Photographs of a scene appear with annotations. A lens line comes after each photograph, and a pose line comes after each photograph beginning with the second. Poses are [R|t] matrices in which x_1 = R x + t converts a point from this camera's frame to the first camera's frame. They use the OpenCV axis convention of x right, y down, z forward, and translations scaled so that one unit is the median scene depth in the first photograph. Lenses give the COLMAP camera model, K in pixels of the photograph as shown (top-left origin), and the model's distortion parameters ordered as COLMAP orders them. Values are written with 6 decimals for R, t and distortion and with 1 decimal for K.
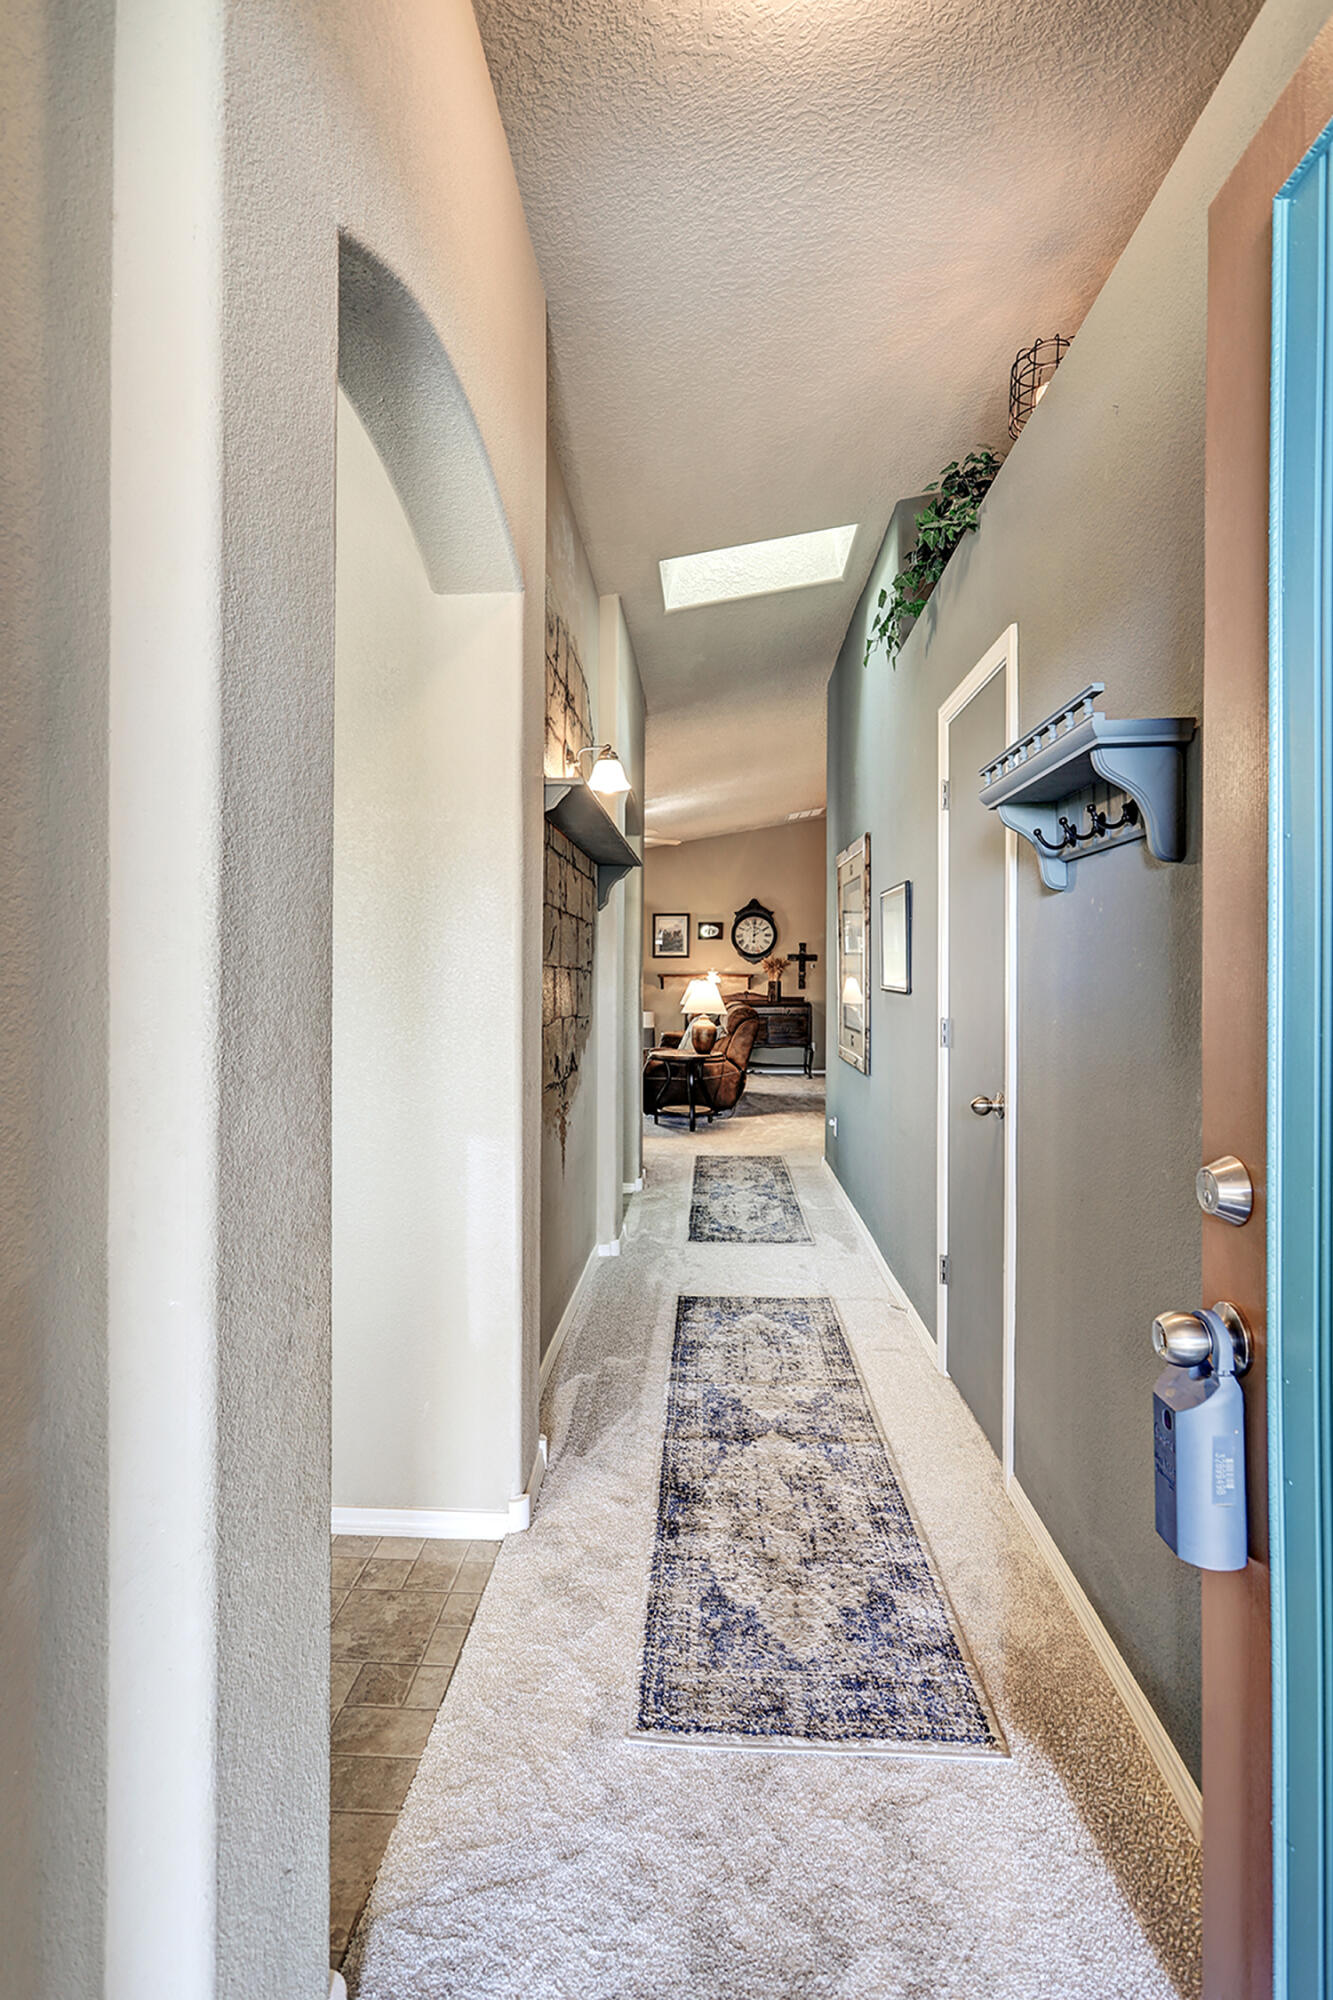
lens RADIAL K [[941.0, 0, 664.0], [0, 941.0, 989.9], [0, 0, 1]] dist [-0.000063, 0.001062]
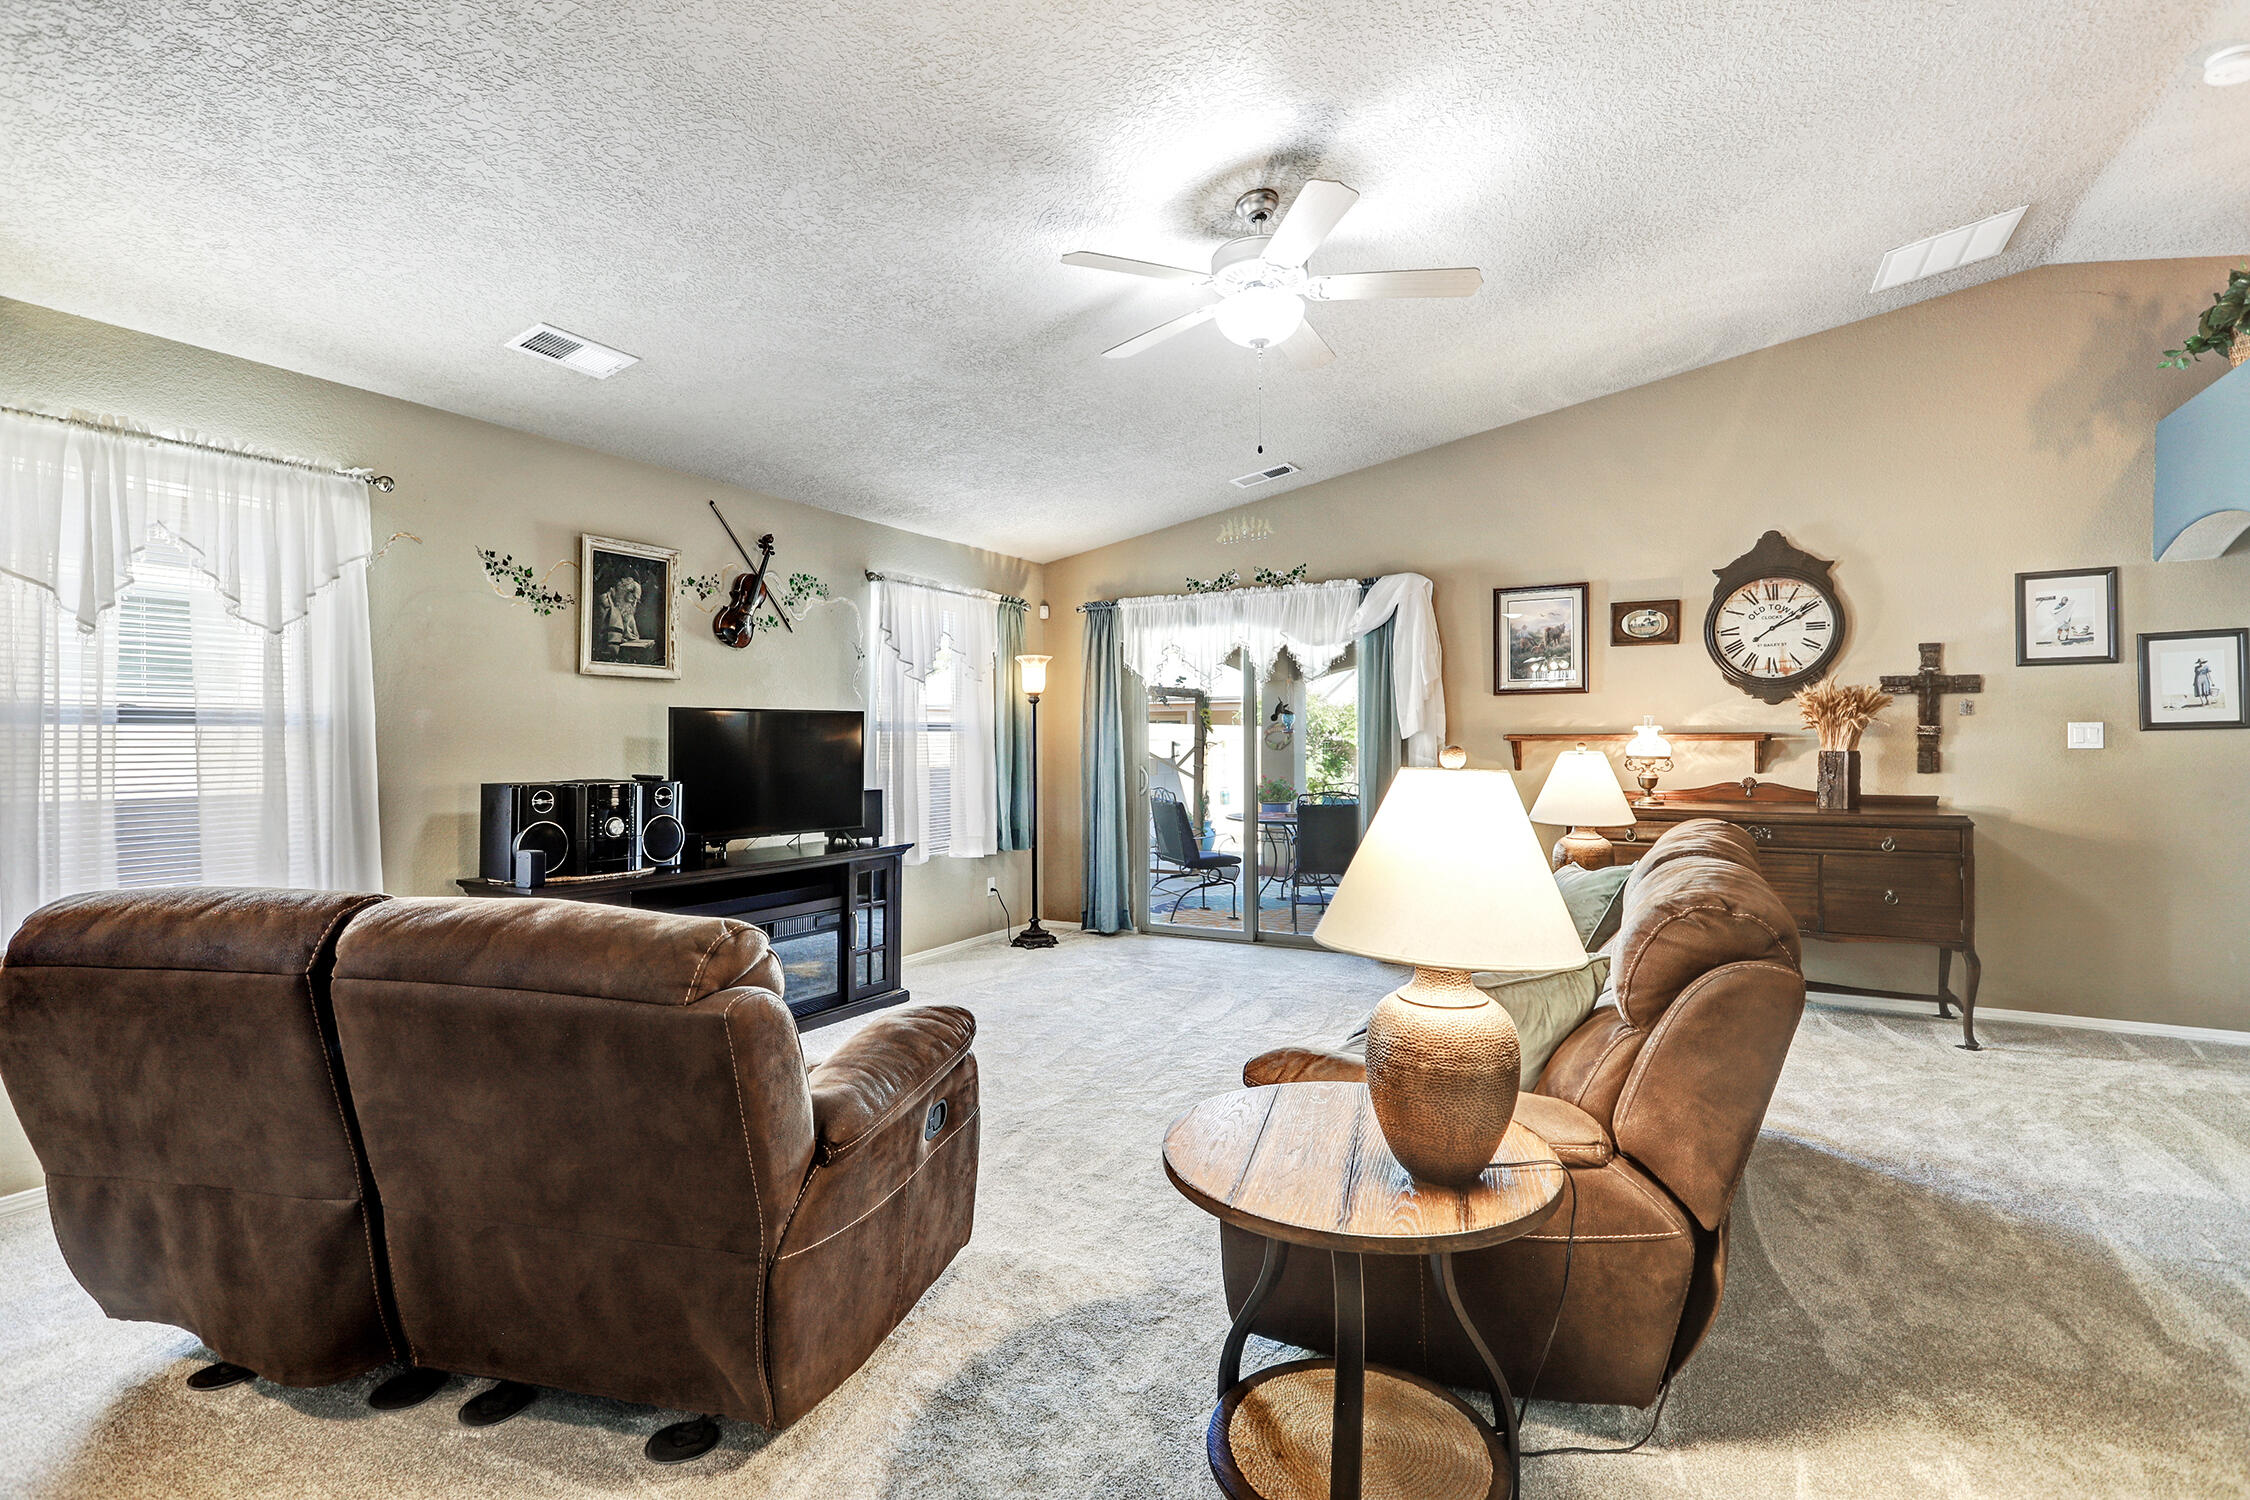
lens RADIAL K [[1058.7, 0, 1172.5], [0, 1058.7, 731.0], [0, 0, 1]] dist [-0.000063, 0.001062]
pose [[0.910961, -0.009165, -0.412390, 0.051687], [0.001973, 0.999839, -0.017862, -0.010405], [0.412487, 0.015458, 0.910832, 0.520819]]
